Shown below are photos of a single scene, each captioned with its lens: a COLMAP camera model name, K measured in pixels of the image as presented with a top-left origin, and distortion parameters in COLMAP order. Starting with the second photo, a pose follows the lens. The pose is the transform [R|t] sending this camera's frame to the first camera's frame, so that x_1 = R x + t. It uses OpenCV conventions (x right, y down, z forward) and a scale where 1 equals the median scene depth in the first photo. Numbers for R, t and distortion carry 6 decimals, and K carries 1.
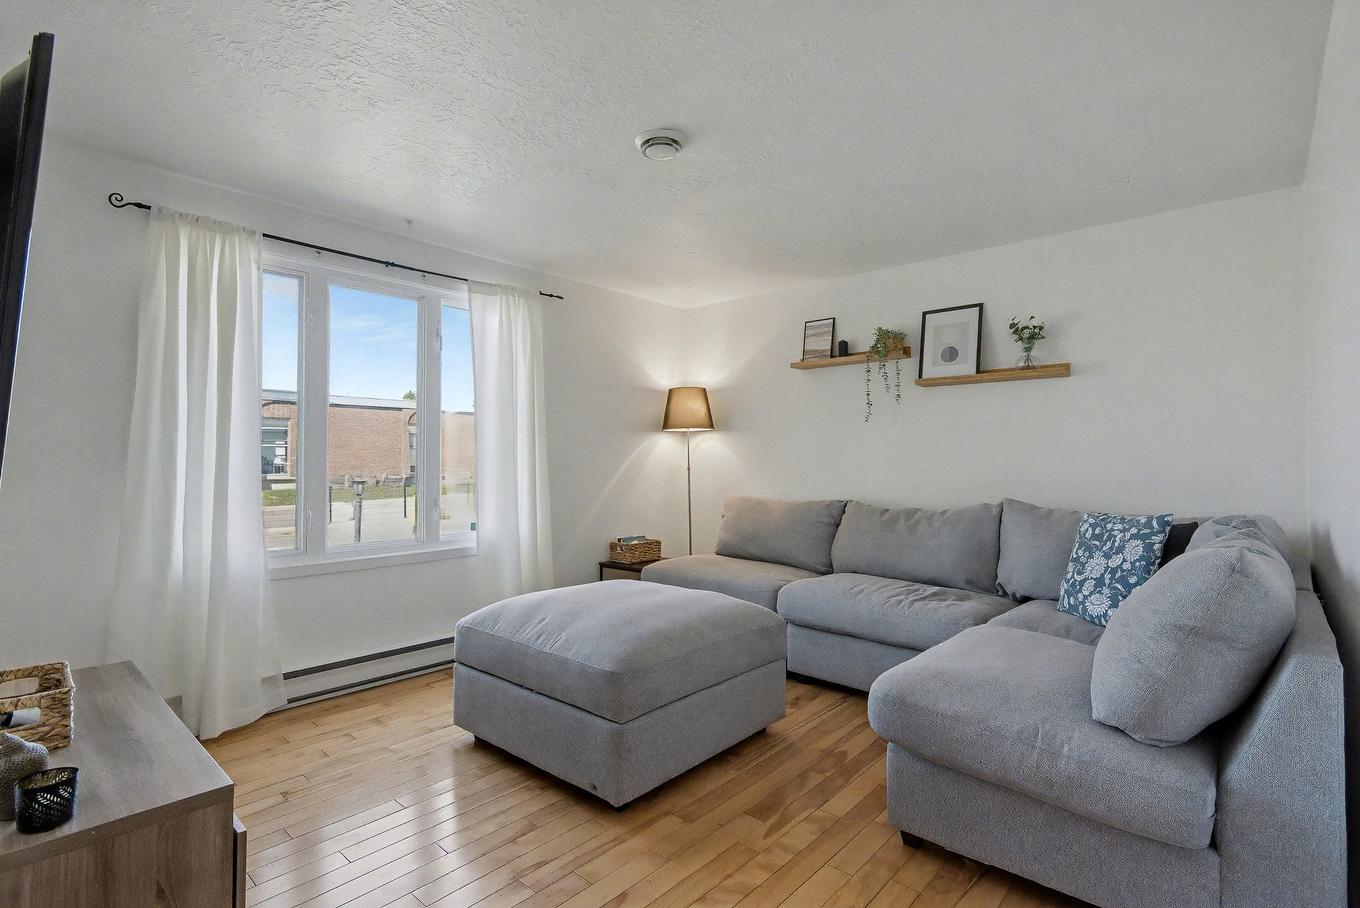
lens RADIAL K [[655.1, 0, 678.6], [0, 655.1, 454.7], [0, 0, 1]] dist [0.004508, 0.000517]
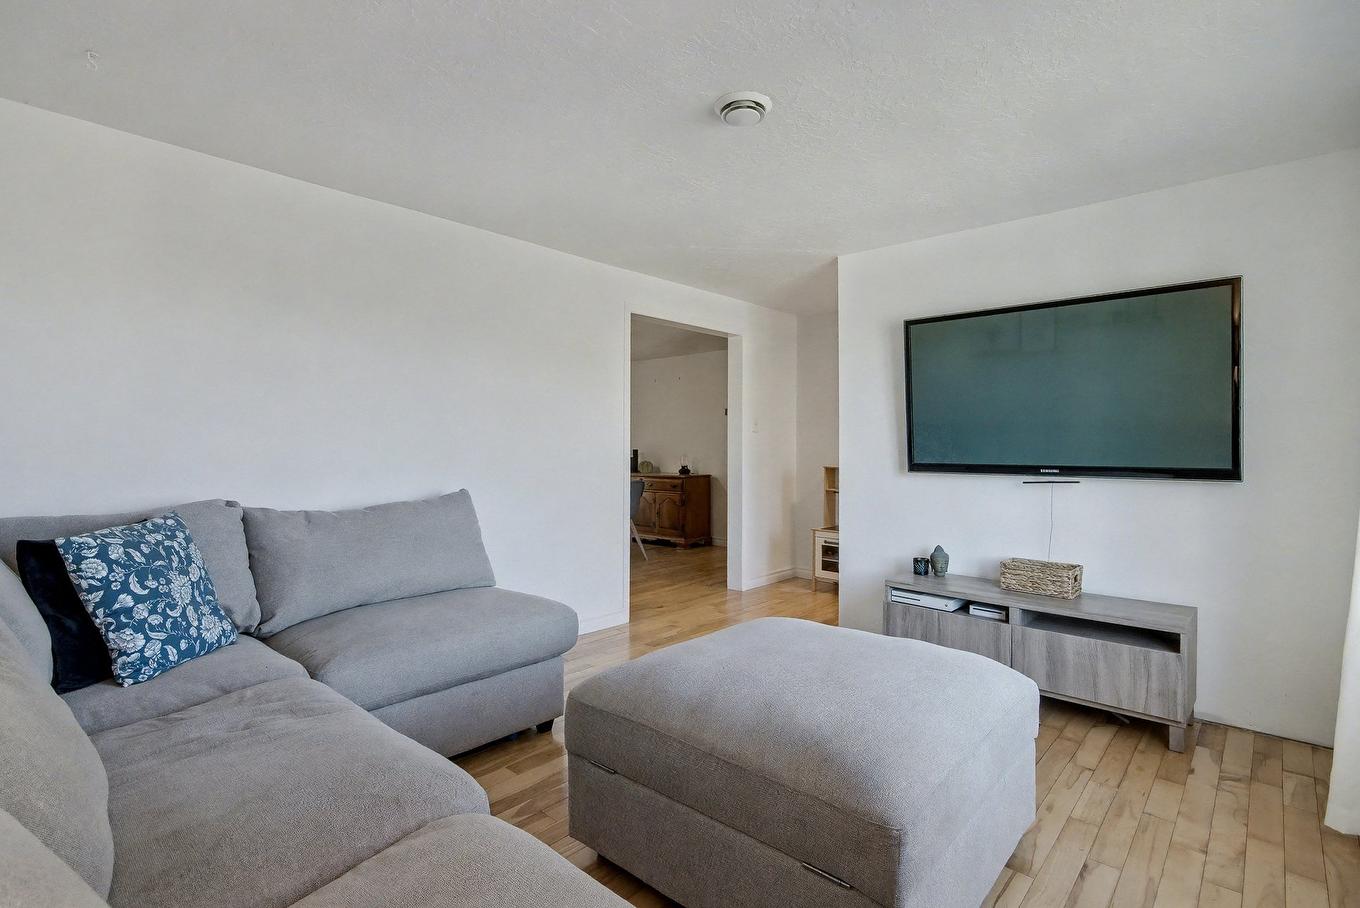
lens RADIAL K [[655.1, 0, 681.2], [0, 655.1, 452.9], [0, 0, 1]] dist [0.004508, 0.000517]
pose [[-0.999992, -0.003162, -0.002461, 0.052944], [-0.003159, 0.999994, -0.001043, 0.009483], [0.002464, -0.001035, -0.999996, 1.783348]]
